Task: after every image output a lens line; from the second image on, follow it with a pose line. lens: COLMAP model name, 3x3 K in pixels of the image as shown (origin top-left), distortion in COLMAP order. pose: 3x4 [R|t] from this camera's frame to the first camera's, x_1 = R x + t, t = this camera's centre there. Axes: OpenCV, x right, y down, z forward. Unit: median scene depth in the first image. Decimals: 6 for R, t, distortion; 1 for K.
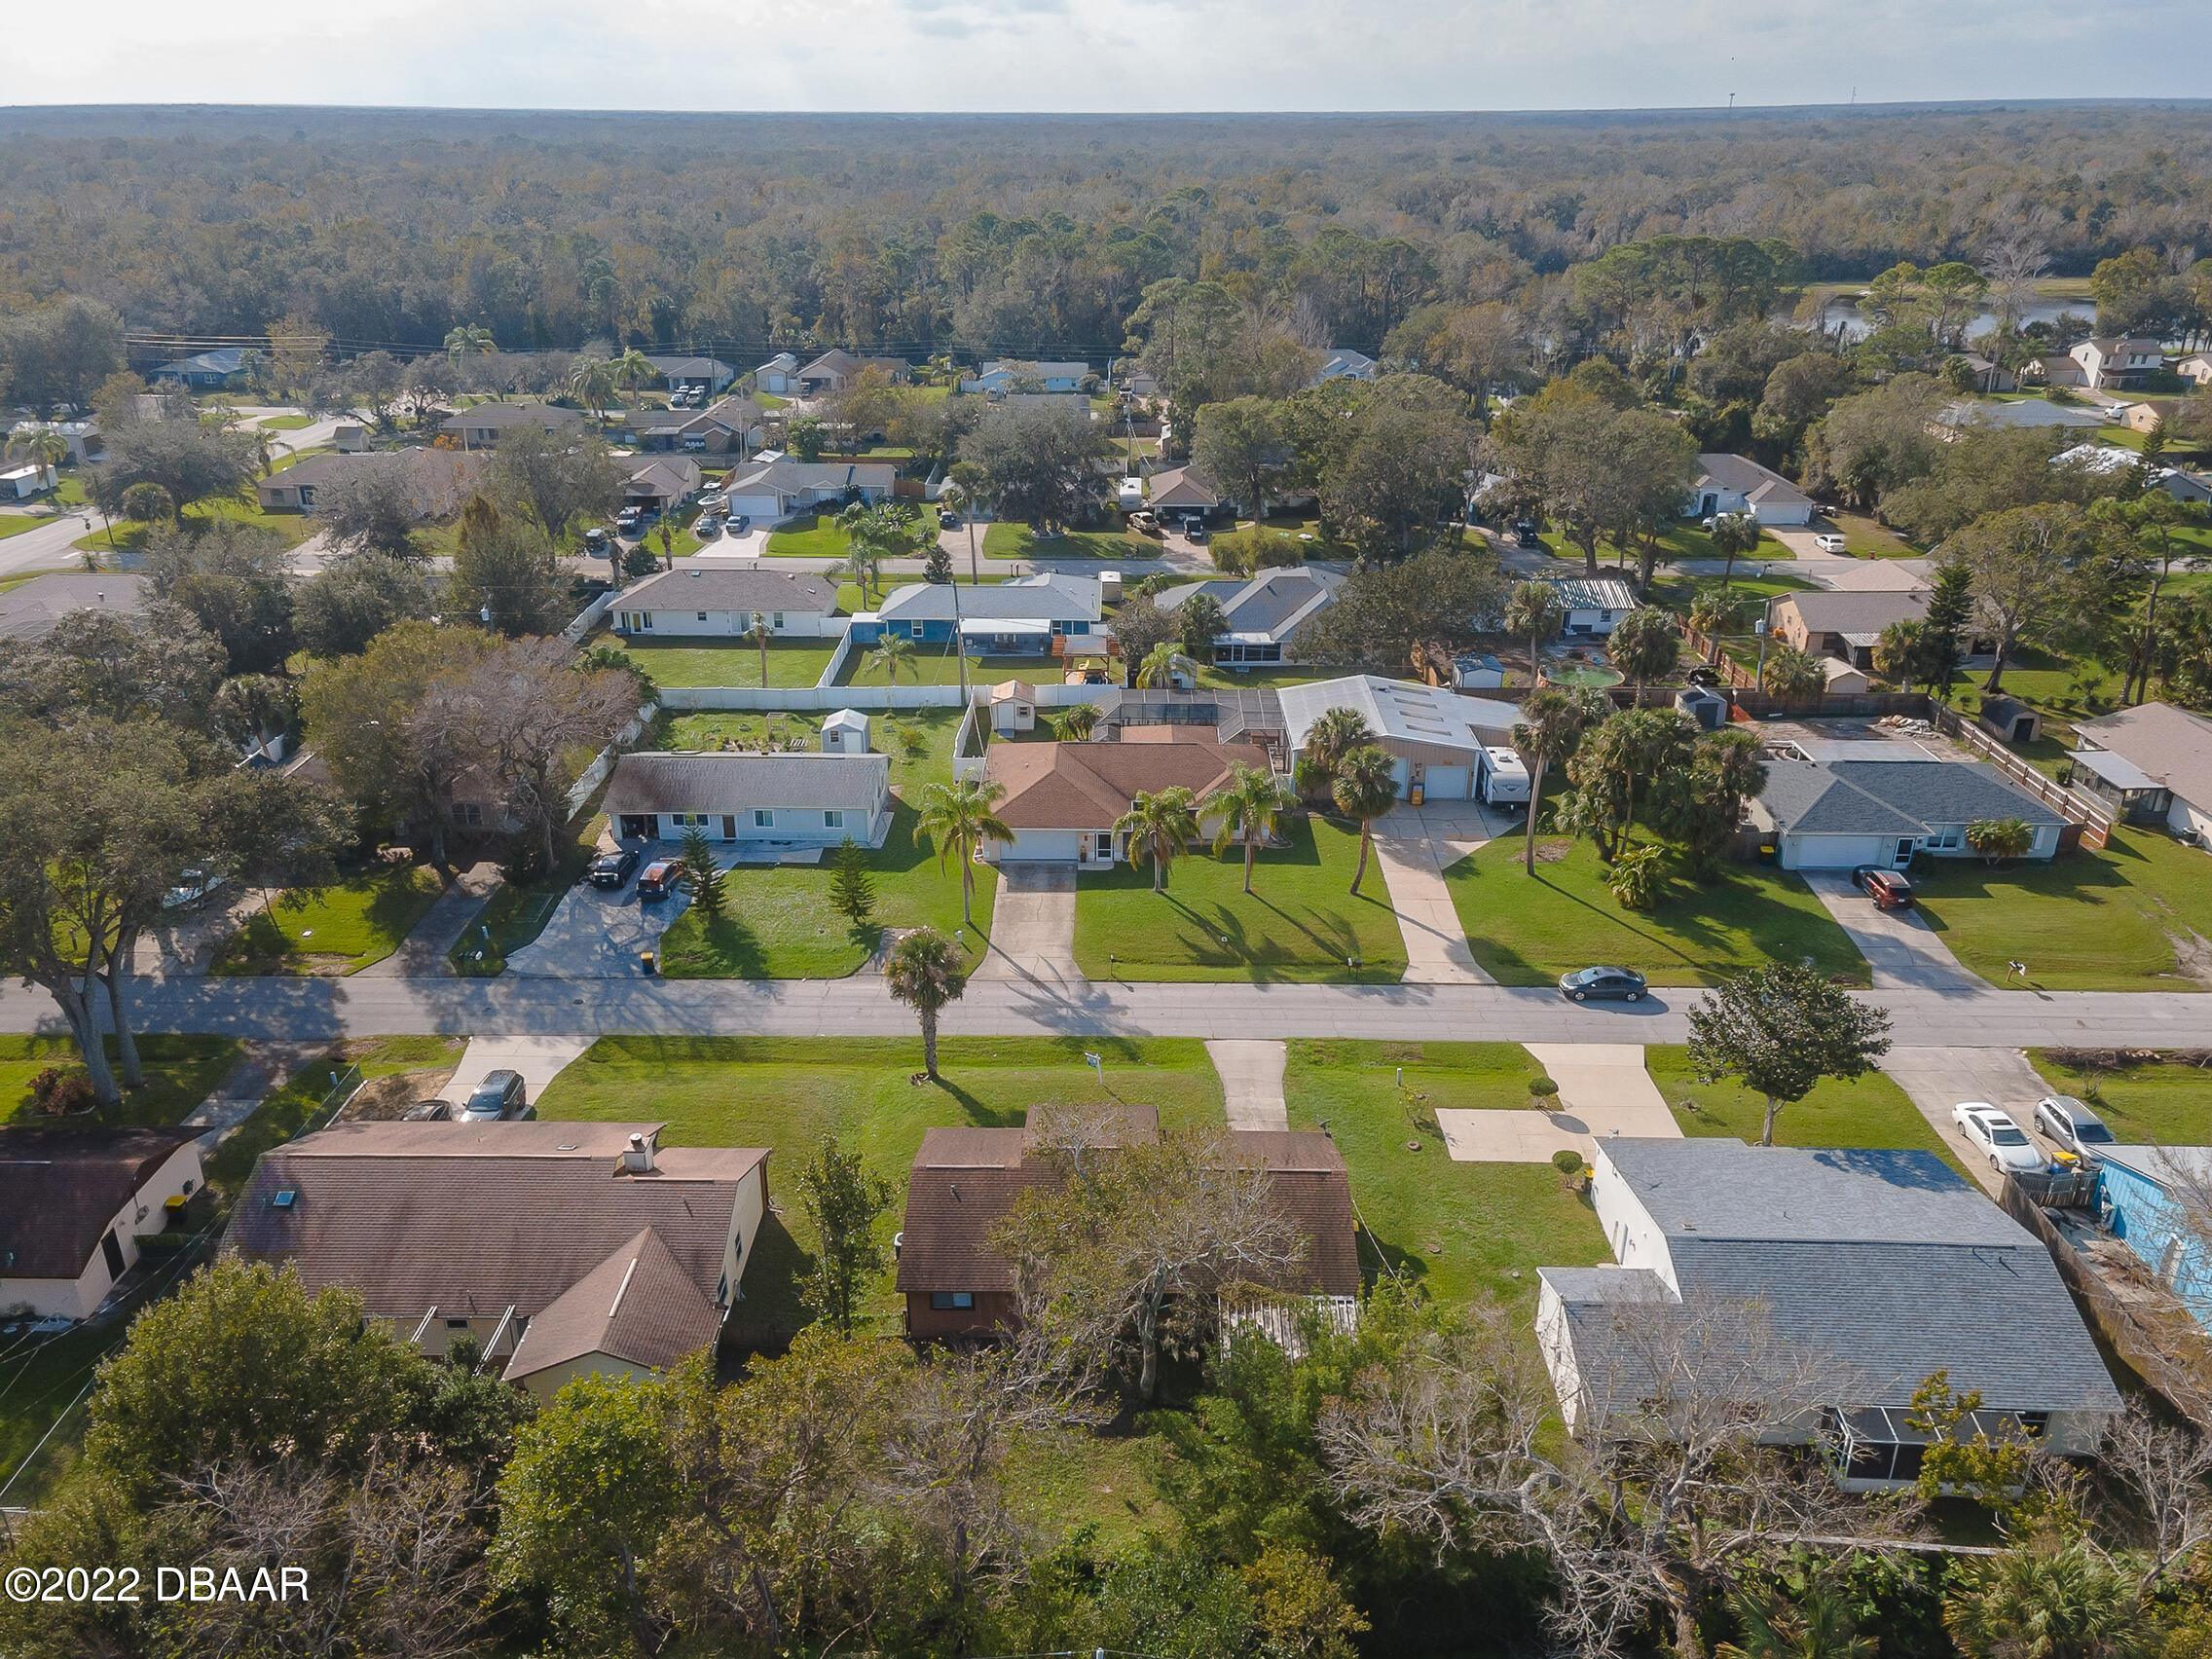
lens RADIAL K [[1572.3, 0, 1106.0], [0, 1572.3, 829.5], [0, 0, 1]] dist [0.031847, 0.004428]
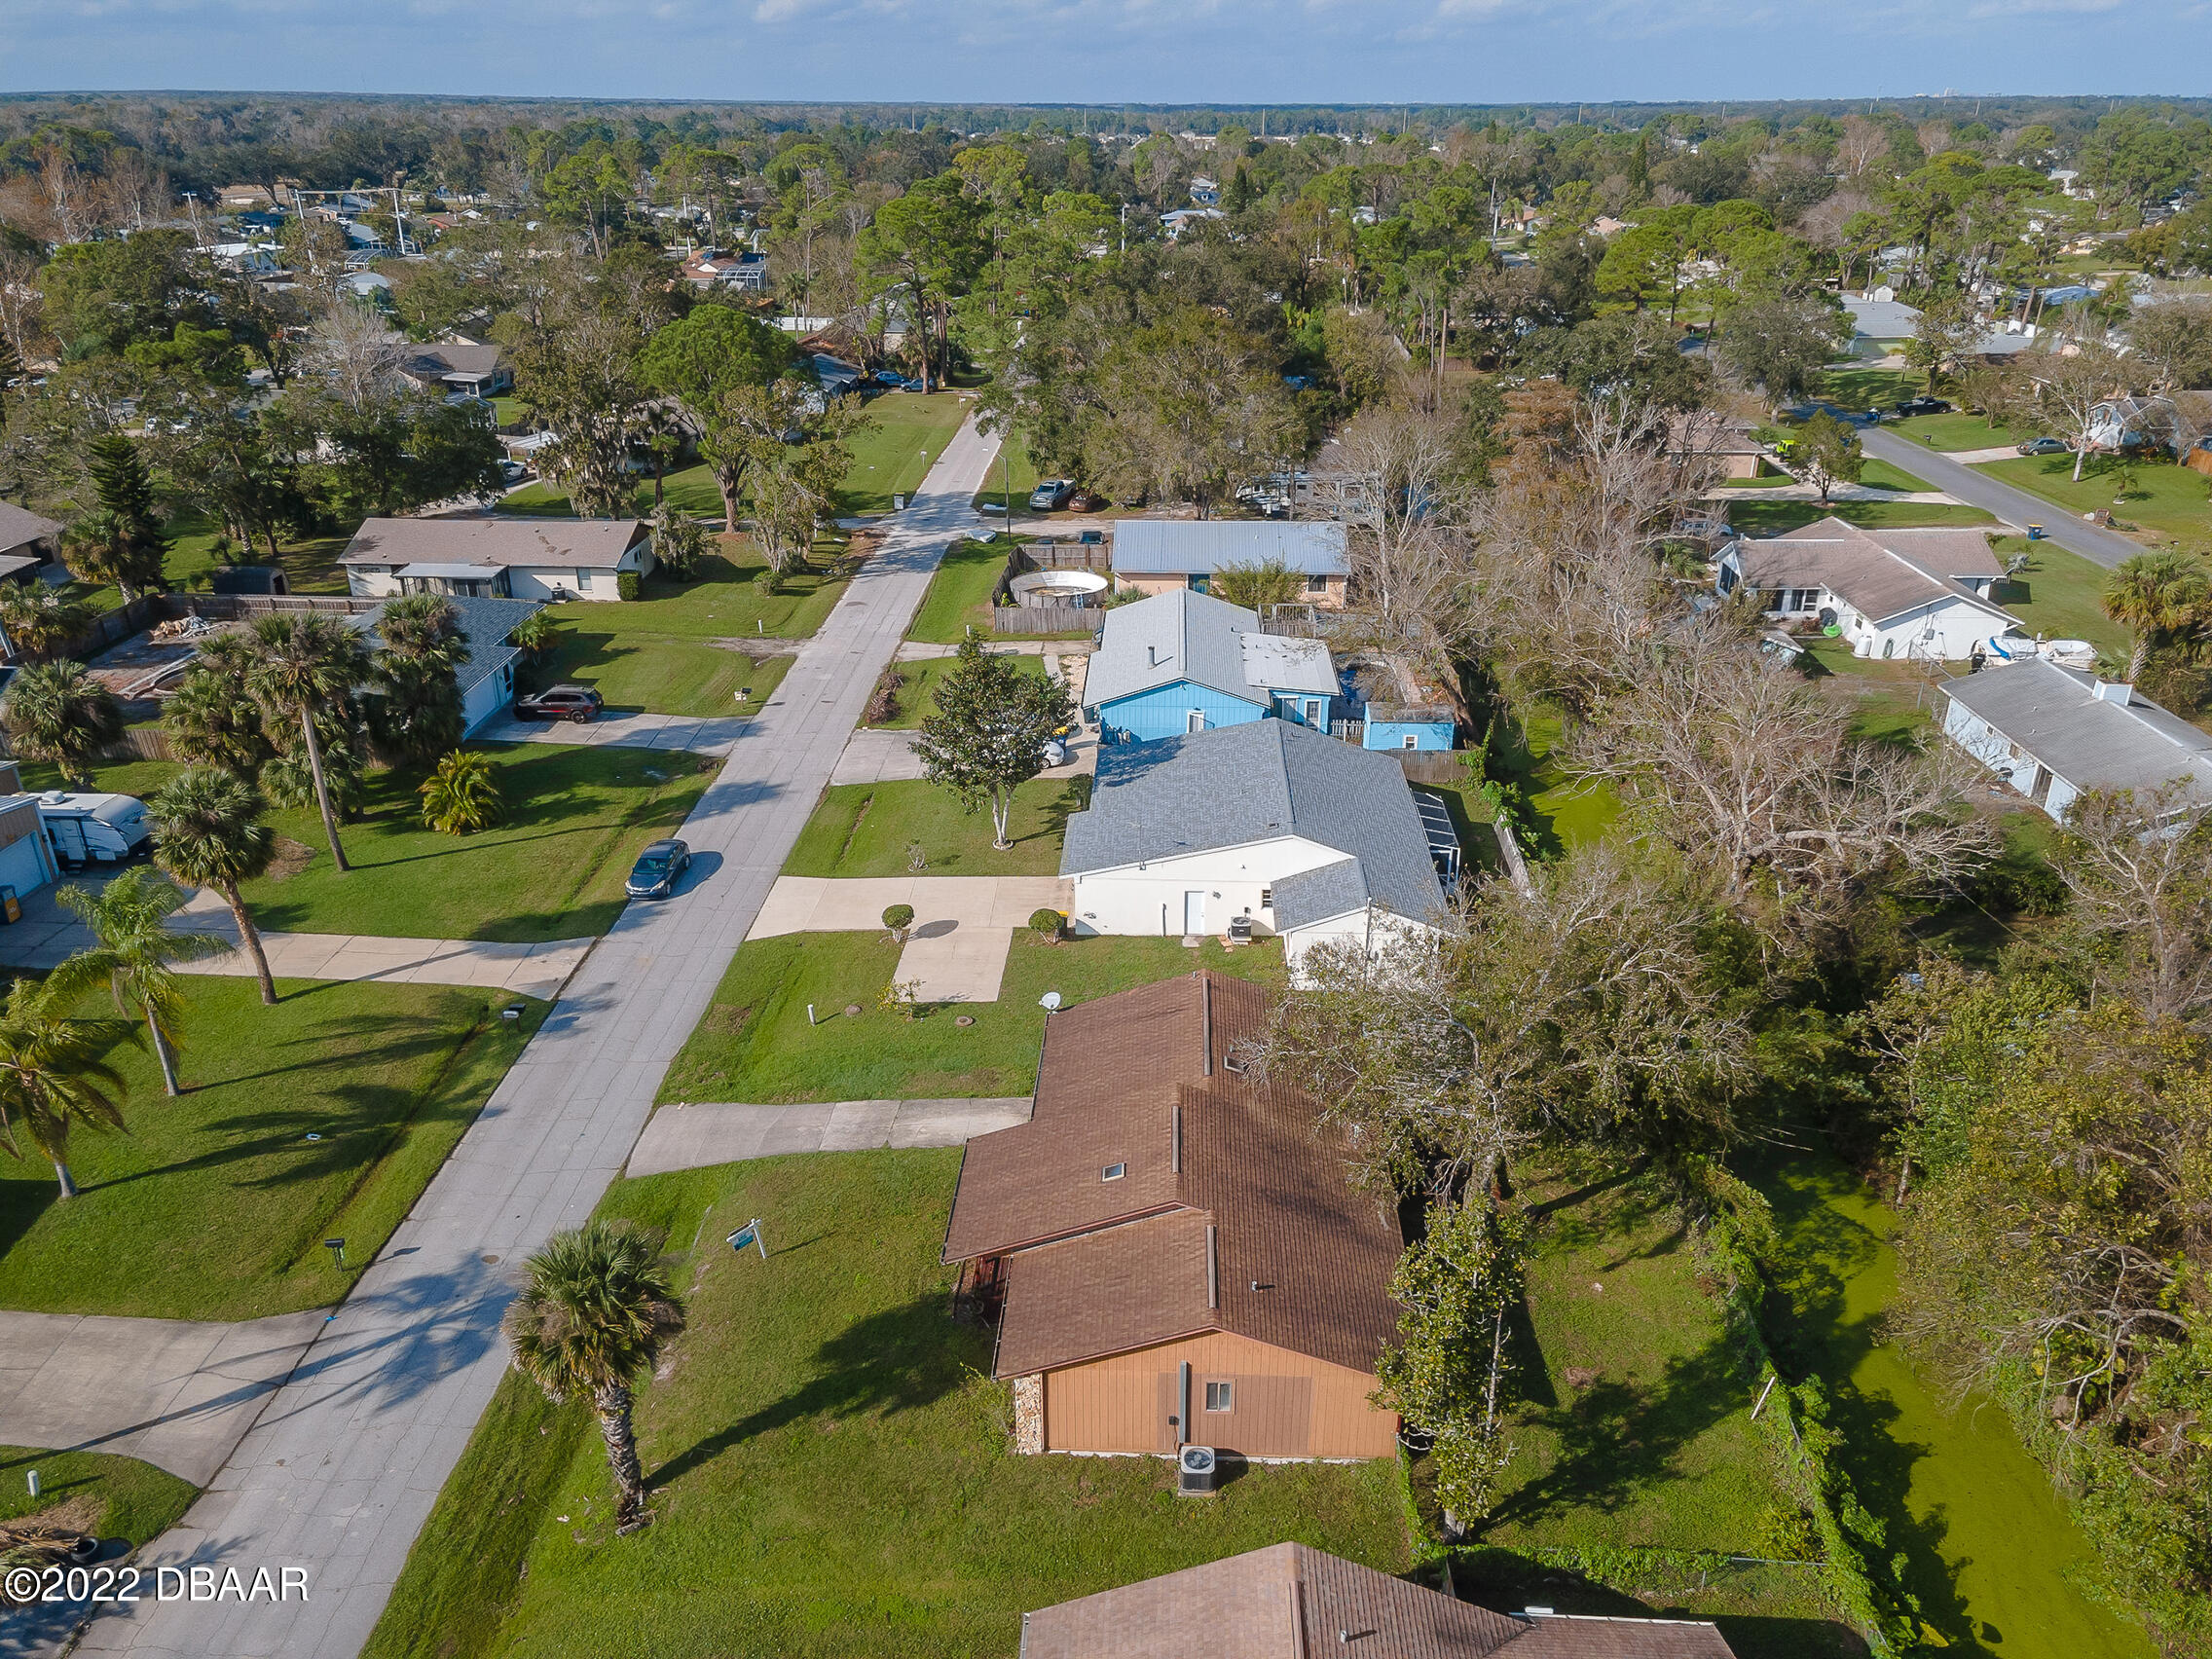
lens RADIAL K [[1592.5, 0, 1106.0], [0, 1592.5, 829.5], [0, 0, 1]] dist [0.035956, 0.002541]
pose [[0.026451, -0.410797, 0.911343, -0.379585], [0.403881, 0.838334, 0.366165, -0.114709], [-0.914429, 0.358389, 0.188088, 0.541067]]
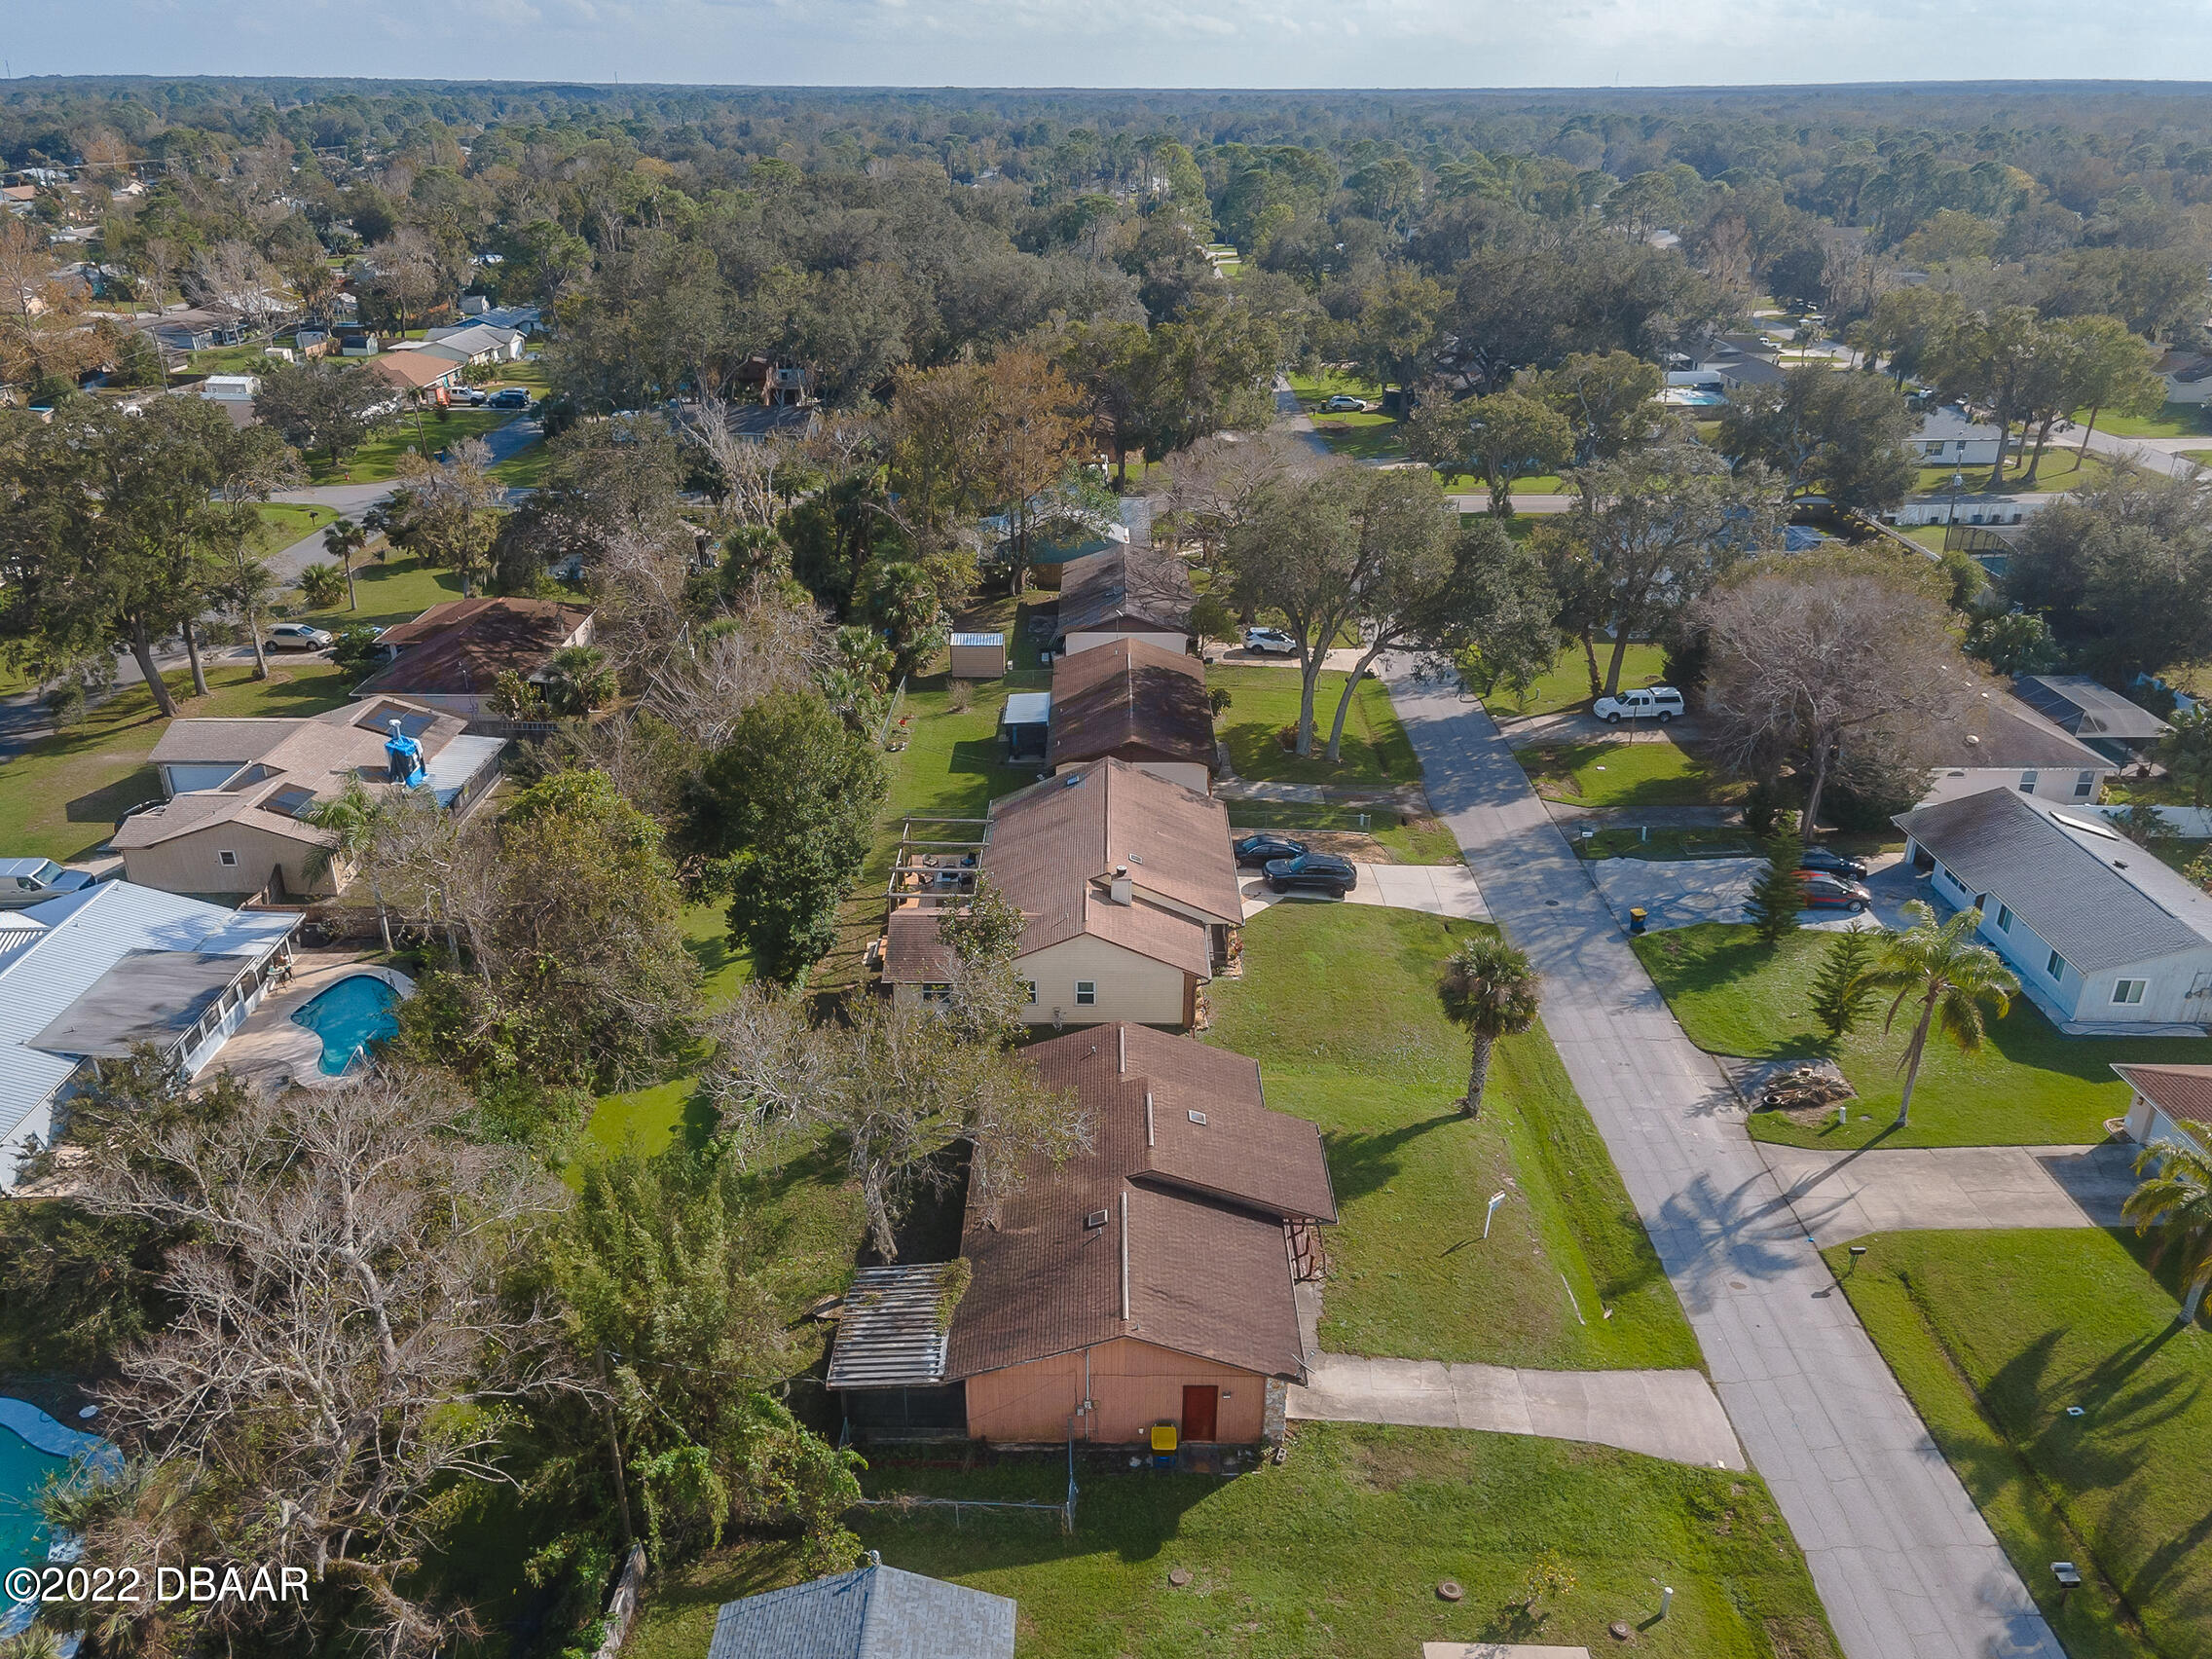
lens RADIAL K [[1587.4, 0, 1140.3], [0, 1587.4, 894.3], [0, 0, 1]] dist [0.038292, 0.002274]
pose [[0.035280, 0.449781, -0.892442, 0.443660], [-0.417330, 0.818040, 0.395785, -0.148477], [0.908070, 0.358480, 0.216568, 0.489697]]
